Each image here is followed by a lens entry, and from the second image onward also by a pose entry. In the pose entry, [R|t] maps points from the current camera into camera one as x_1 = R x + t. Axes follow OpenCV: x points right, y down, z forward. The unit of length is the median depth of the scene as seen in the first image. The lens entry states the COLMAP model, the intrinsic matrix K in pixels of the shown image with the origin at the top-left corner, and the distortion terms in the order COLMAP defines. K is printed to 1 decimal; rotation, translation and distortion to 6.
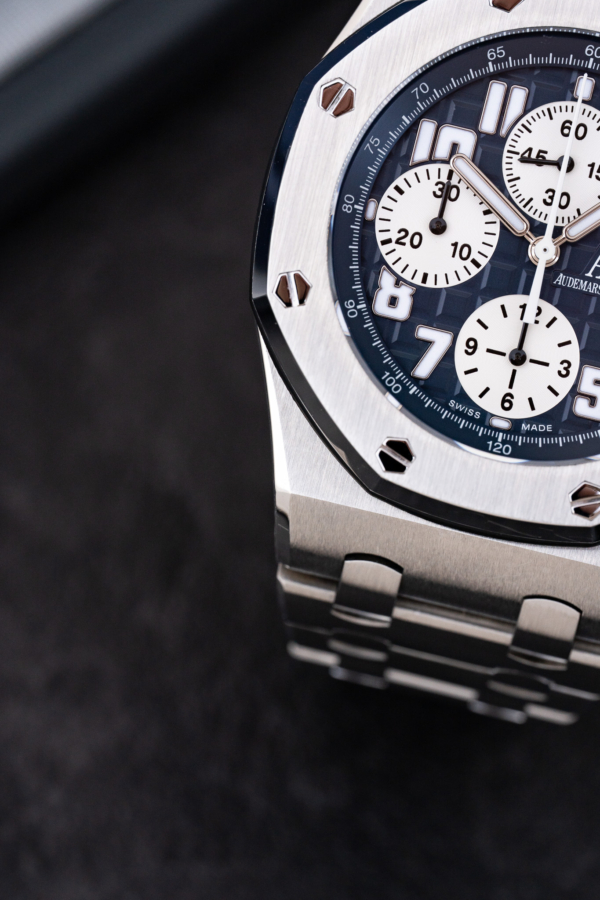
lens RADIAL K [[5104.6, 0, 300.1], [0, 5104.6, 432.1], [0, 0, 1]] dist [2.042342, -36.236035]
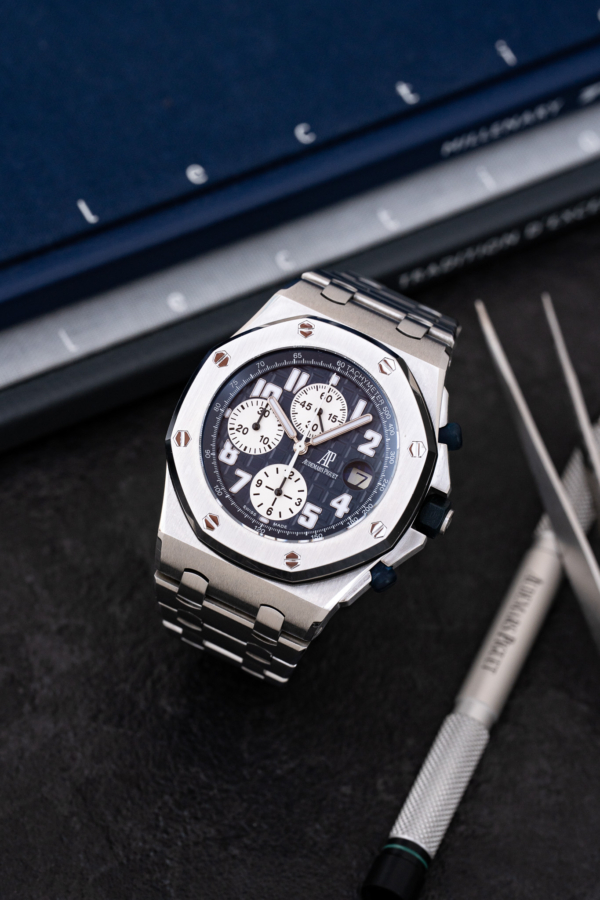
lens RADIAL K [[4369.1, 0, 301.5], [0, 4369.1, 403.1], [0, 0, 1]] dist [1.599631, -5.497134]
pose [[0.972838, 0.199921, -0.116691, 0.259877], [-0.213576, 0.969606, -0.119375, 0.167319], [0.089279, 0.141055, 0.985968, -0.826891]]
